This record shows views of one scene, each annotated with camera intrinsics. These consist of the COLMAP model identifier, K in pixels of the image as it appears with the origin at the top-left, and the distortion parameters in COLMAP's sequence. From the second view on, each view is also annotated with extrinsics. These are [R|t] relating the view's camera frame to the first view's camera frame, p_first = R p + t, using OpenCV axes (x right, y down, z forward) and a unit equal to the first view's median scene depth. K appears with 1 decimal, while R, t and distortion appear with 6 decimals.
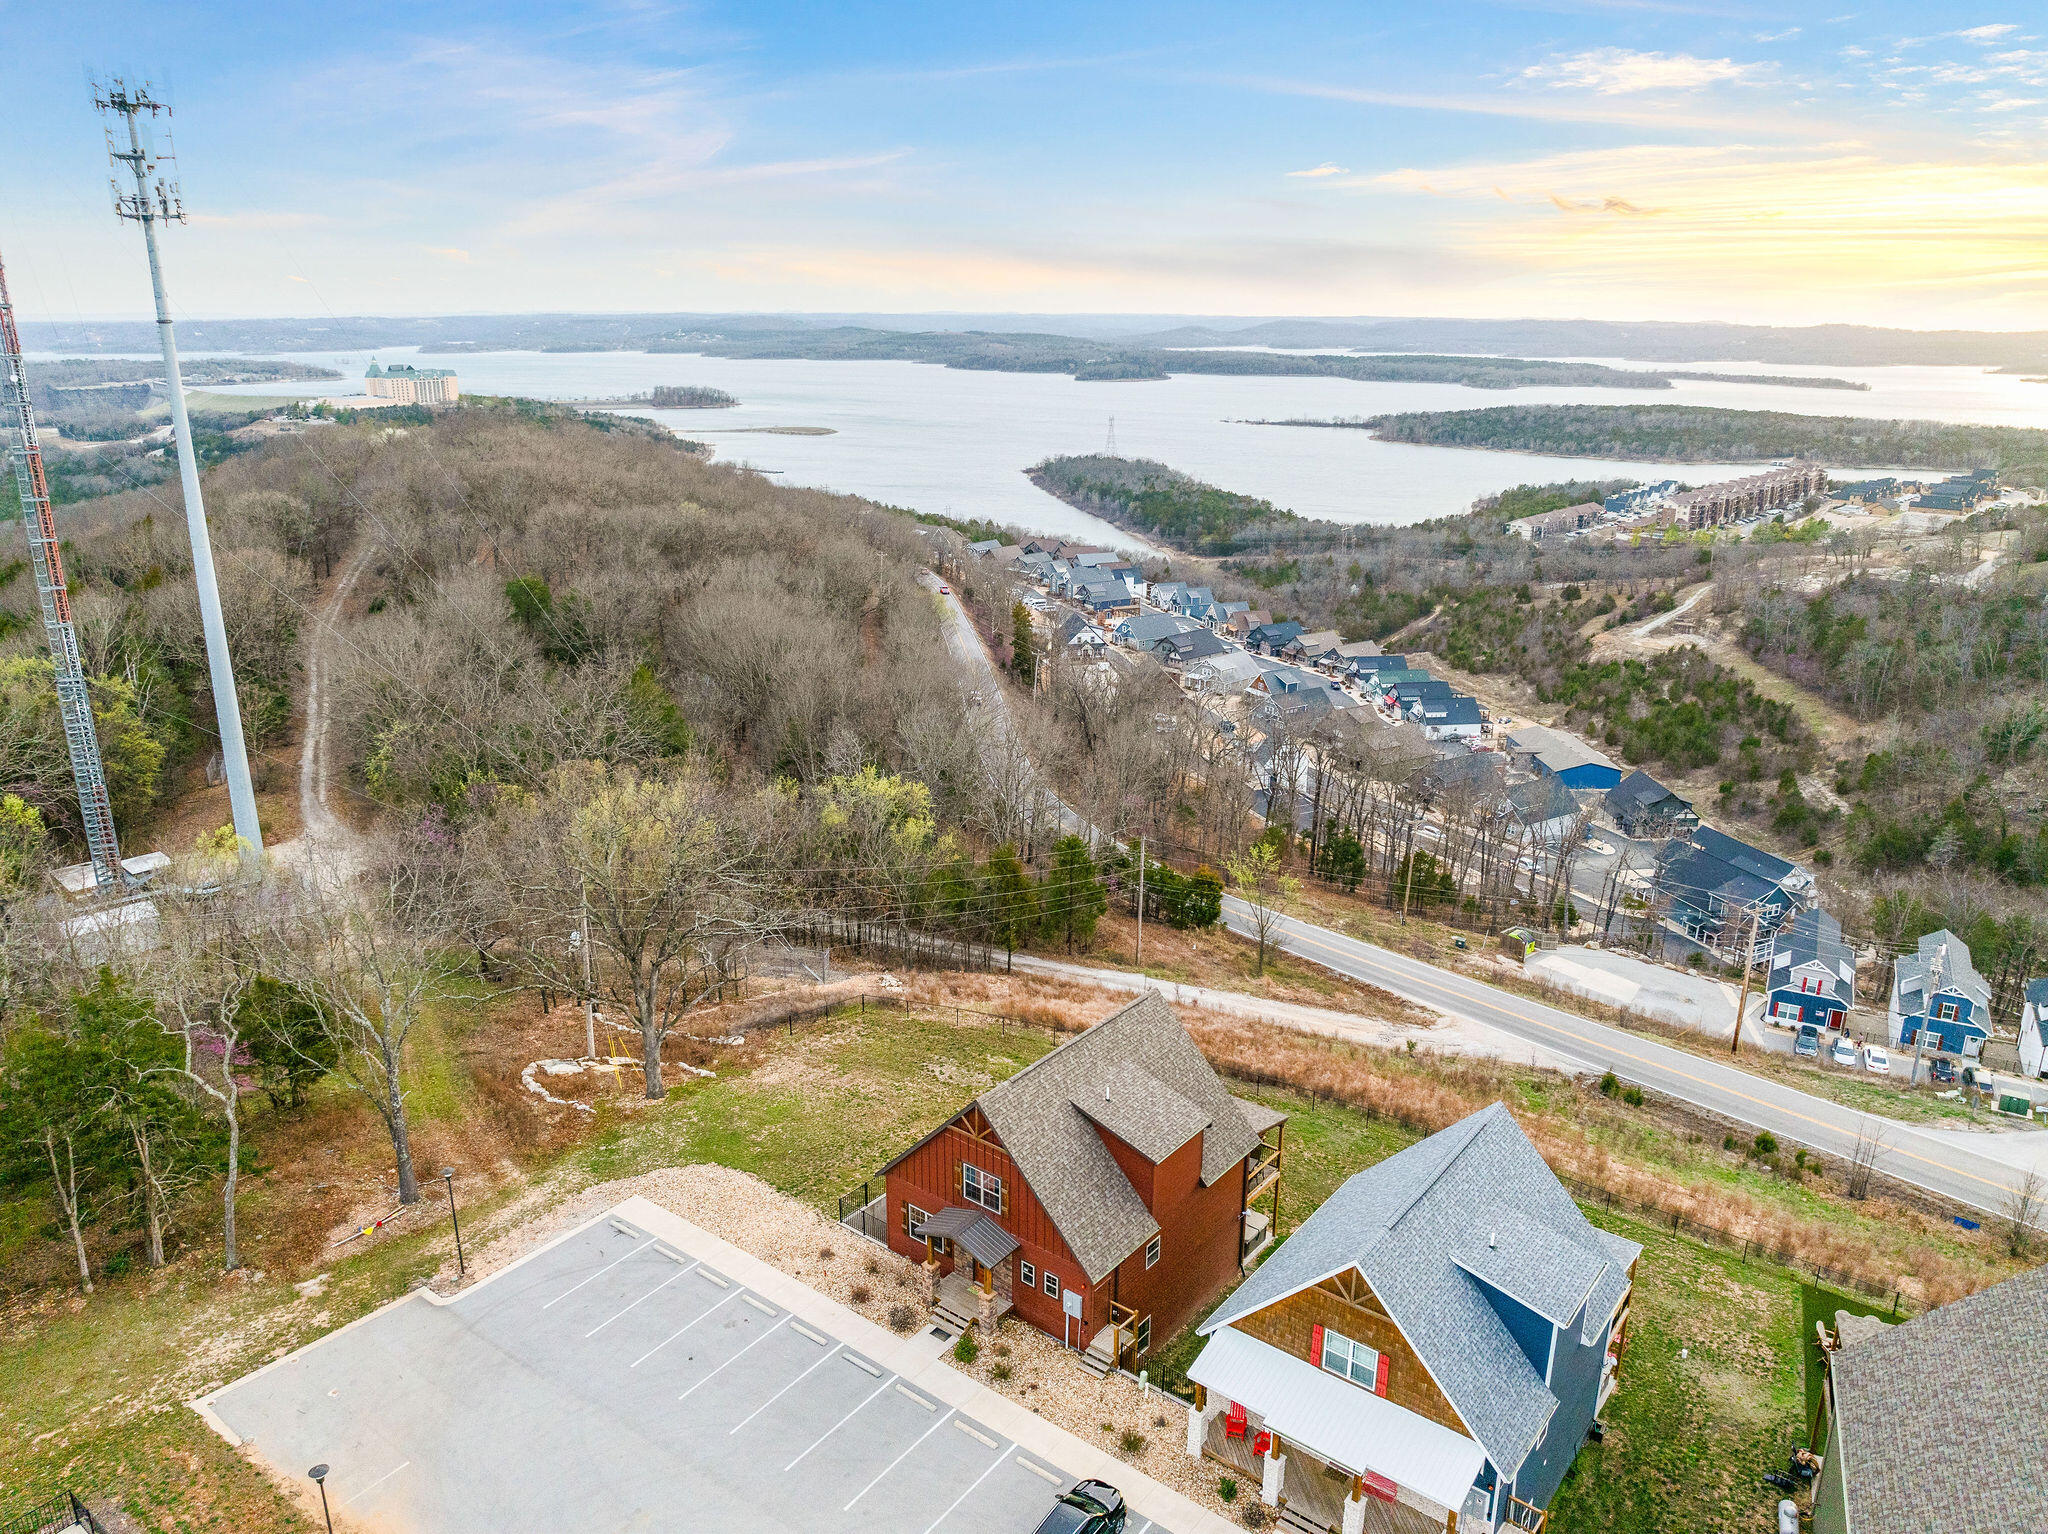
lens RADIAL K [[1443.0, 0, 1031.1], [0, 1443.0, 765.4], [0, 0, 1]] dist [-0.041143, 0.004577]
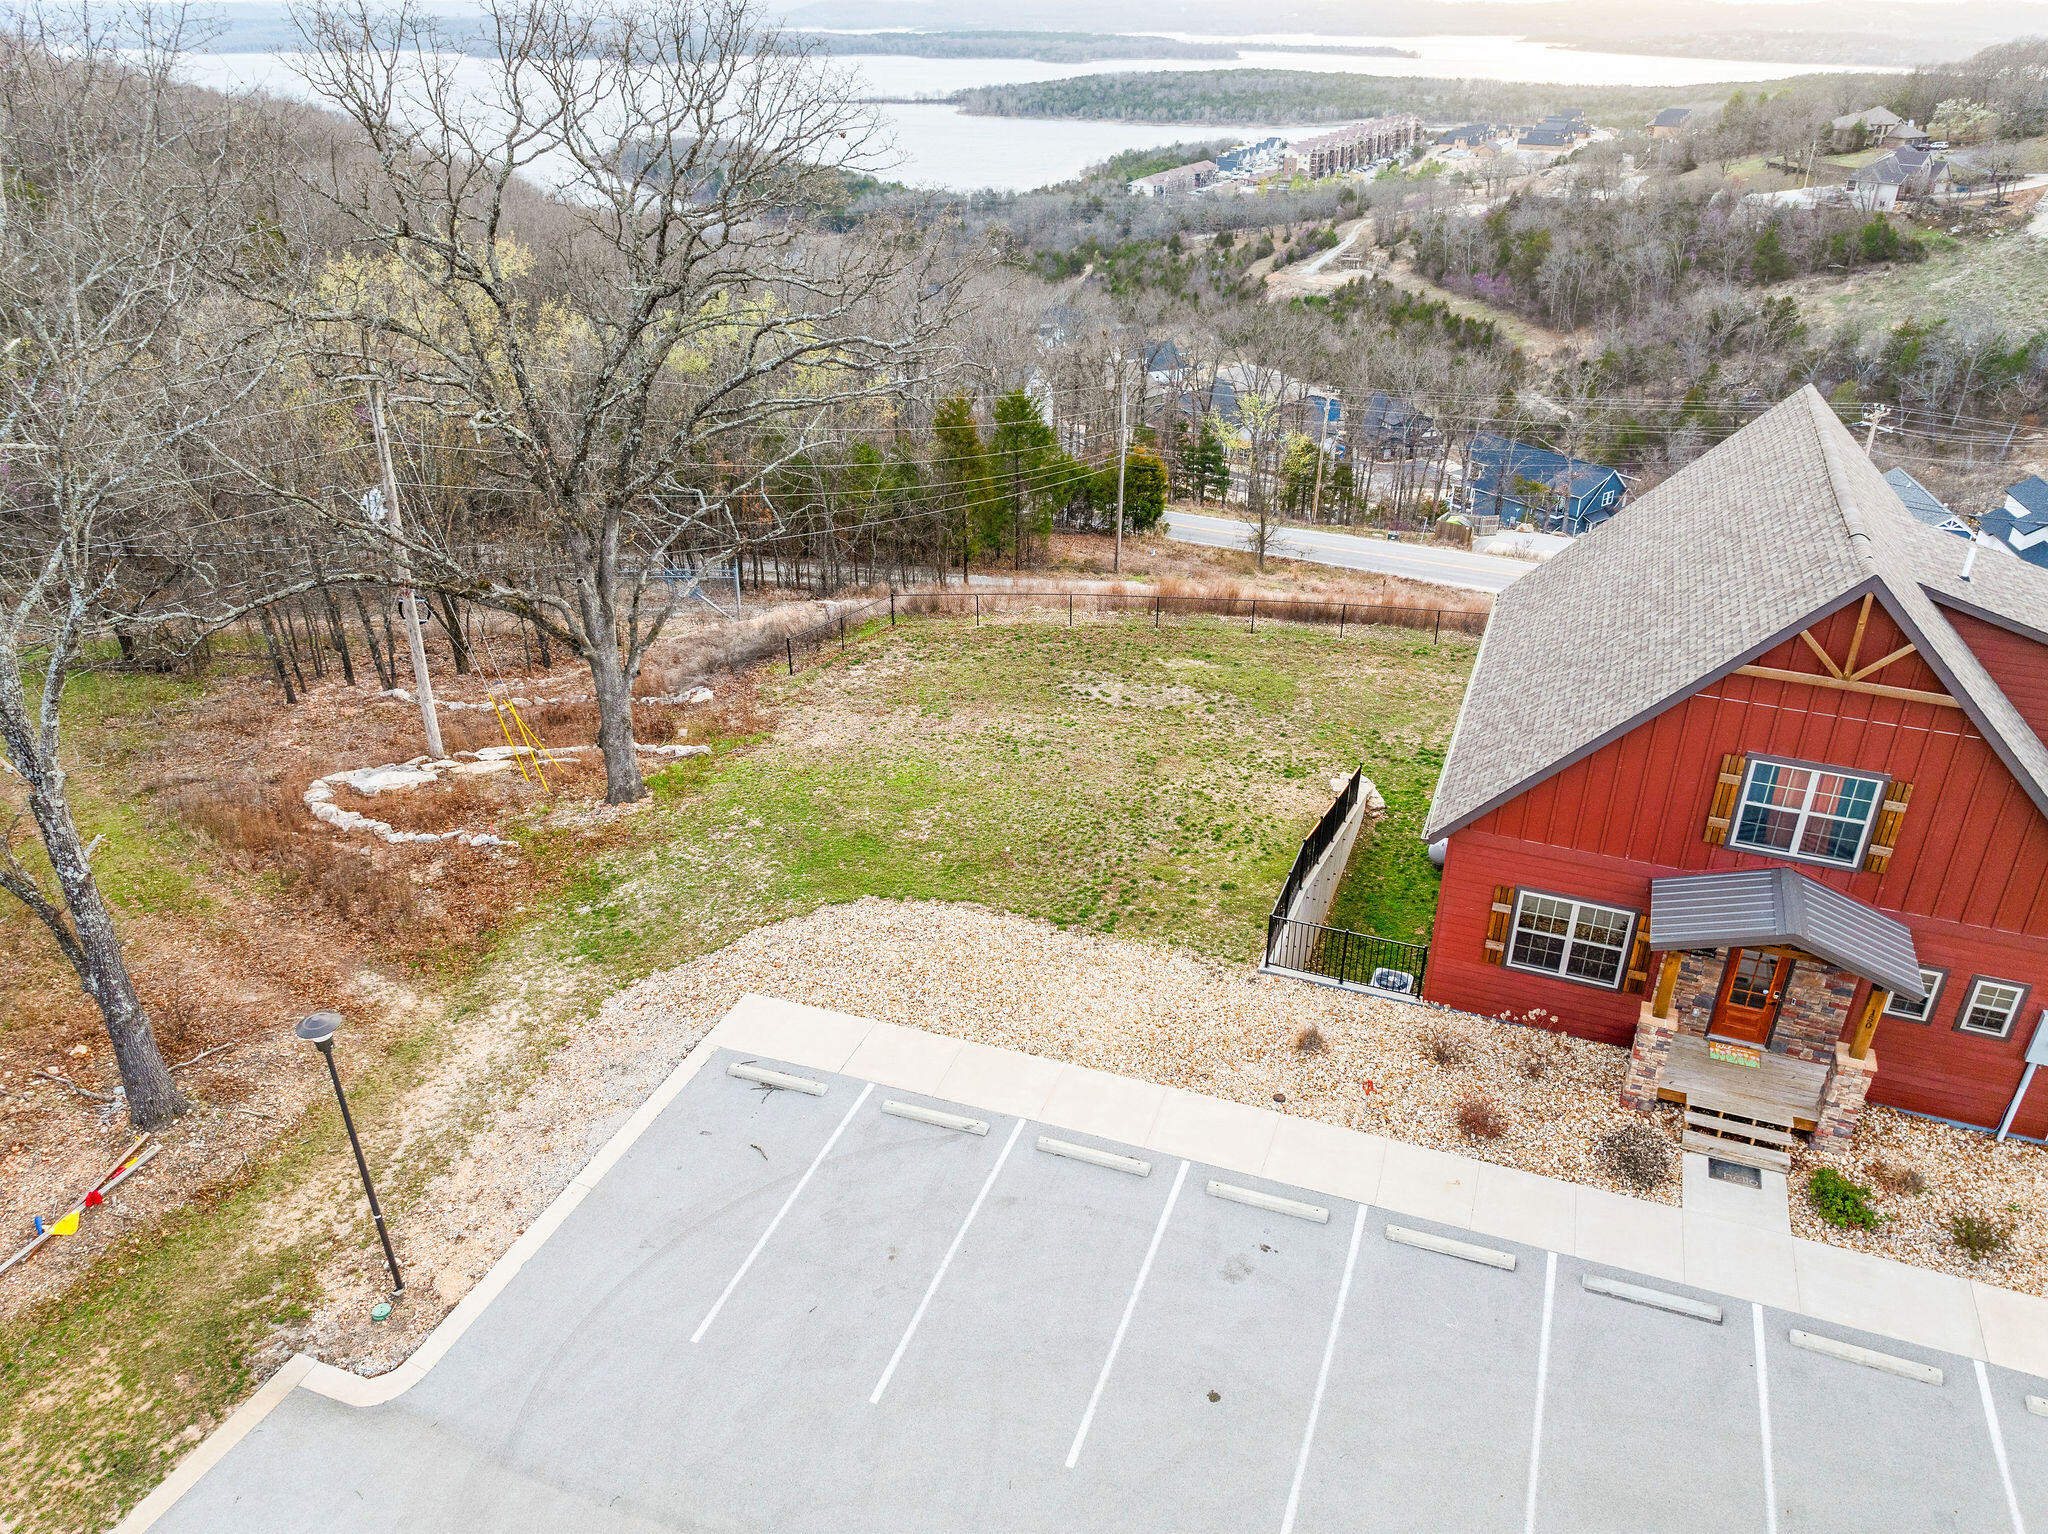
lens RADIAL K [[1443.0, 0, 1031.1], [0, 1443.0, 765.4], [0, 0, 1]] dist [-0.041143, 0.004577]
pose [[0.958390, -0.138913, 0.249381, -0.056472], [0.089236, 0.975620, 0.200508, 0.030427], [-0.271154, -0.169911, 0.947421, 0.114161]]
